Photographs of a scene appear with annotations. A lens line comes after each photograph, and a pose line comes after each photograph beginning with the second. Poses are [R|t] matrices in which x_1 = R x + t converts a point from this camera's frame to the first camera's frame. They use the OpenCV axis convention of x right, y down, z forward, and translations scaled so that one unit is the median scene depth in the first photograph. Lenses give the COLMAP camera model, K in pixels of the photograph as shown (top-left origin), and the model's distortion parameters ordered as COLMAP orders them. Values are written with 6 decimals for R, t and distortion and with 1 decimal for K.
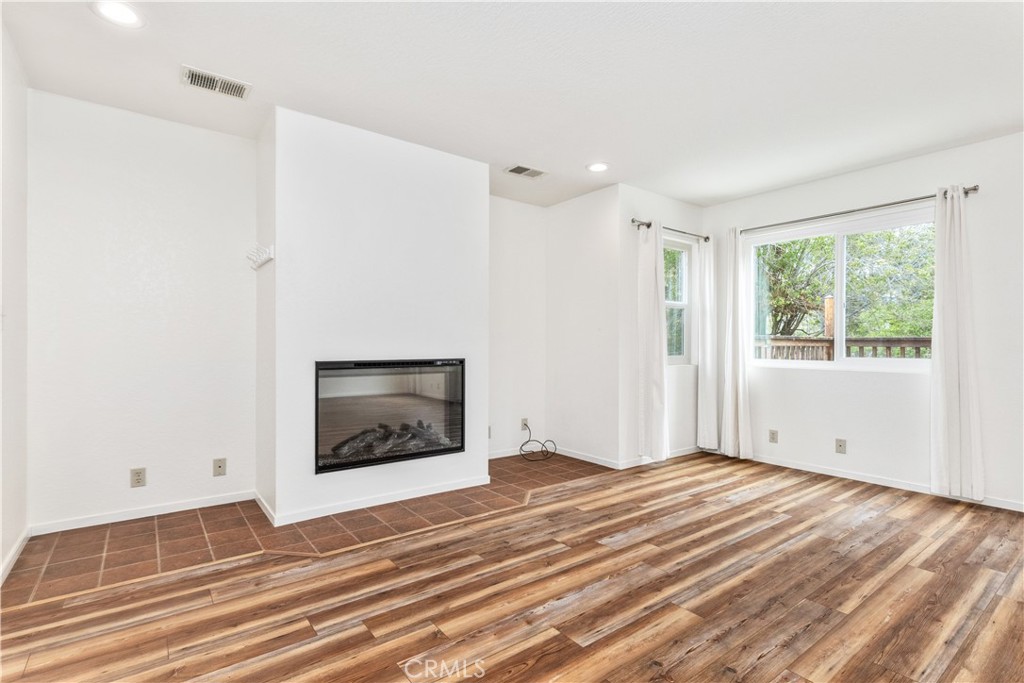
lens RADIAL K [[469.6, 0, 507.7], [0, 469.6, 347.6], [0, 0, 1]] dist [0.000194, -0.000121]
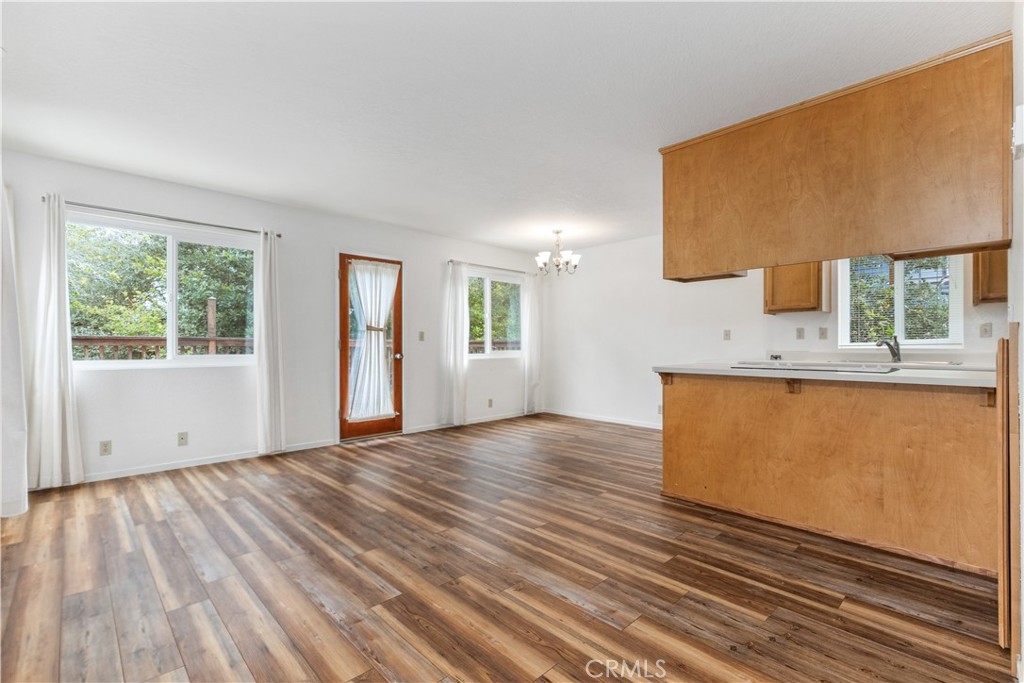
lens RADIAL K [[484.4, 0, 514.4], [0, 484.4, 340.3], [0, 0, 1]] dist [0.000629, -0.000143]
pose [[-0.131838, 0.005750, 0.991255, -0.745934], [0.004938, 0.999975, -0.005143, -0.013936], [-0.991259, 0.004217, -0.131863, 0.567420]]
